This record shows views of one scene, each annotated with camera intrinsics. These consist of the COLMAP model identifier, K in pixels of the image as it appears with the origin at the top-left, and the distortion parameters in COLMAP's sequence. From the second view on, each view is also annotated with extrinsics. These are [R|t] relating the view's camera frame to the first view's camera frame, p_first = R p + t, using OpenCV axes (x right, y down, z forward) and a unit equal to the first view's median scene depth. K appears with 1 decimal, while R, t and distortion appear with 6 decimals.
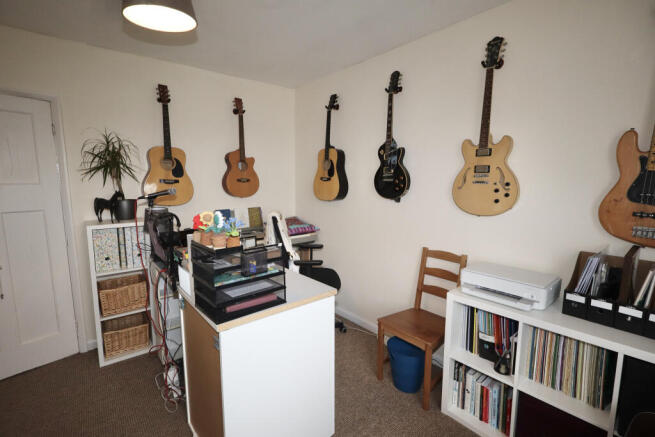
lens RADIAL K [[301.6, 0, 326.4], [0, 301.6, 219.5], [0, 0, 1]] dist [-0.001185, 0.001900]
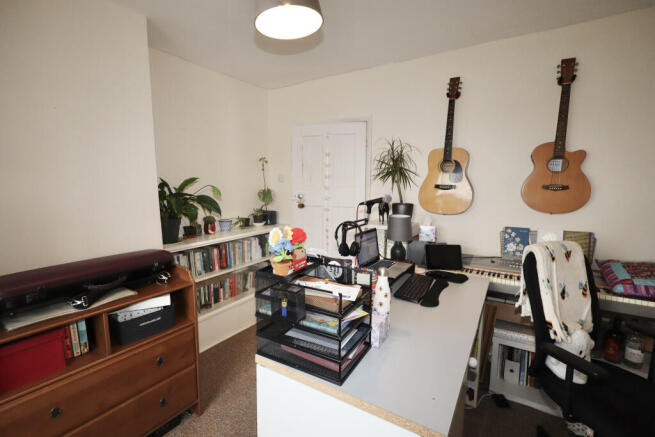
lens RADIAL K [[301.6, 0, 329.1], [0, 301.6, 222.5], [0, 0, 1]] dist [-0.001185, 0.001900]
pose [[0.325612, 0.127269, -0.936899, 0.279350], [-0.132924, 0.987220, 0.087908, -0.074171], [0.936113, 0.095913, 0.338368, 0.518083]]
